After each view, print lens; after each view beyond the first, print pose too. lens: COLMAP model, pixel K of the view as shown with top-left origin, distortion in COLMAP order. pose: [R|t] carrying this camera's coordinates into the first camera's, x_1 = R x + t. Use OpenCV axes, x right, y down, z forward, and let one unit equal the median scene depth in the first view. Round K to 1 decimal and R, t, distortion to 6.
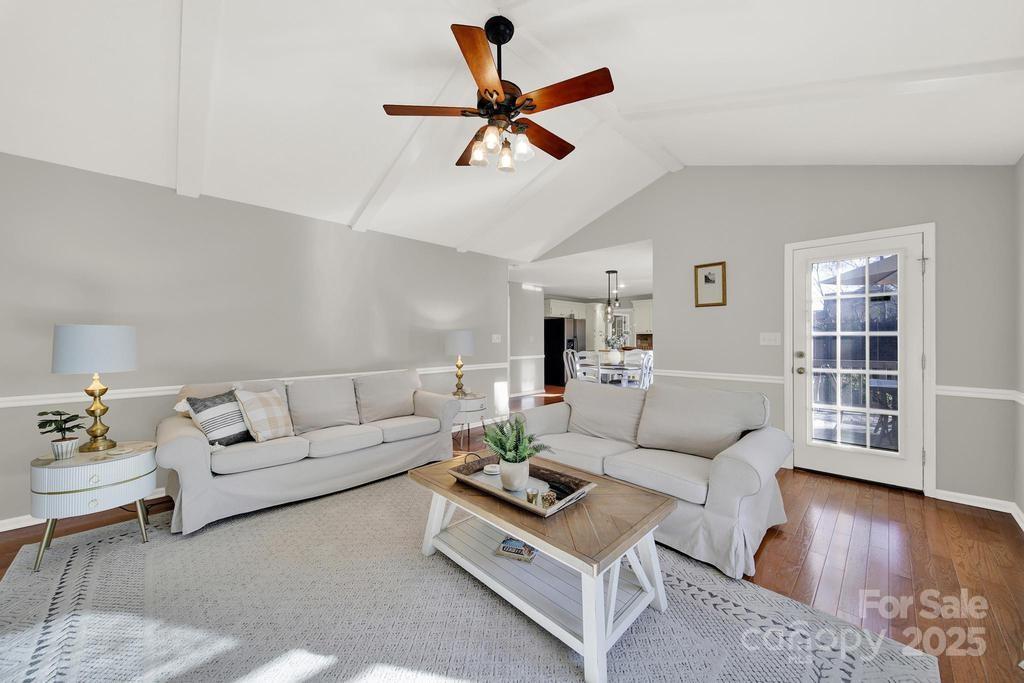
lens RADIAL K [[368.0, 0, 513.1], [0, 368.0, 339.7], [0, 0, 1]] dist [-0.003057, -0.001039]
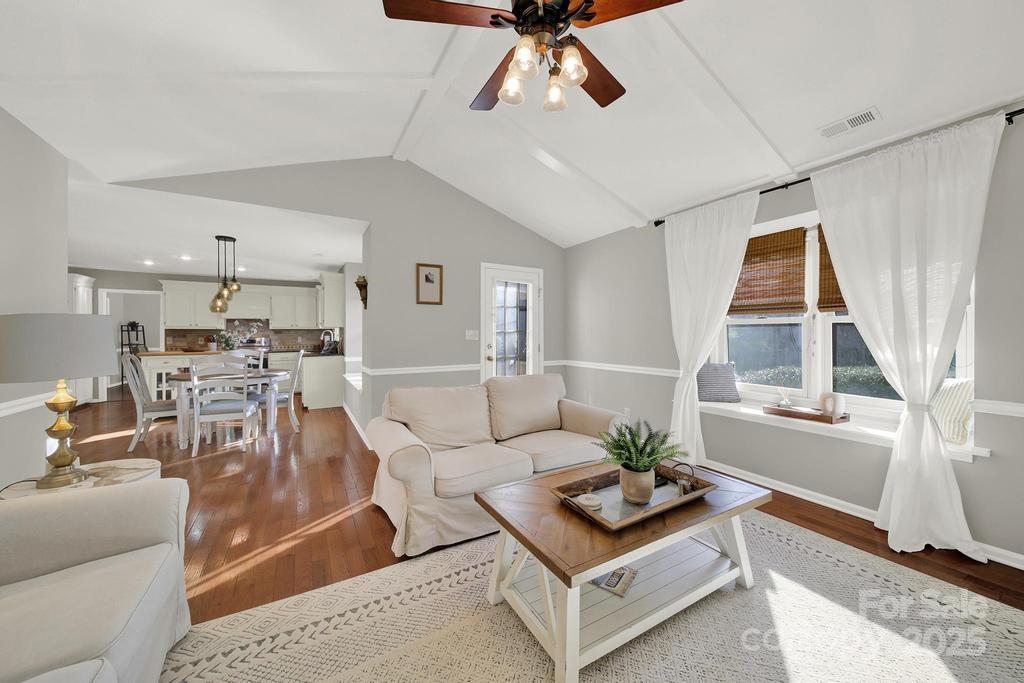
lens RADIAL K [[368.0, 0, 513.3], [0, 368.0, 336.1], [0, 0, 1]] dist [-0.003057, -0.001039]
pose [[0.247155, -0.003015, 0.968971, -0.445315], [0.004740, 0.999987, 0.001903, 0.000328], [-0.968964, 0.004123, 0.247166, 0.507114]]
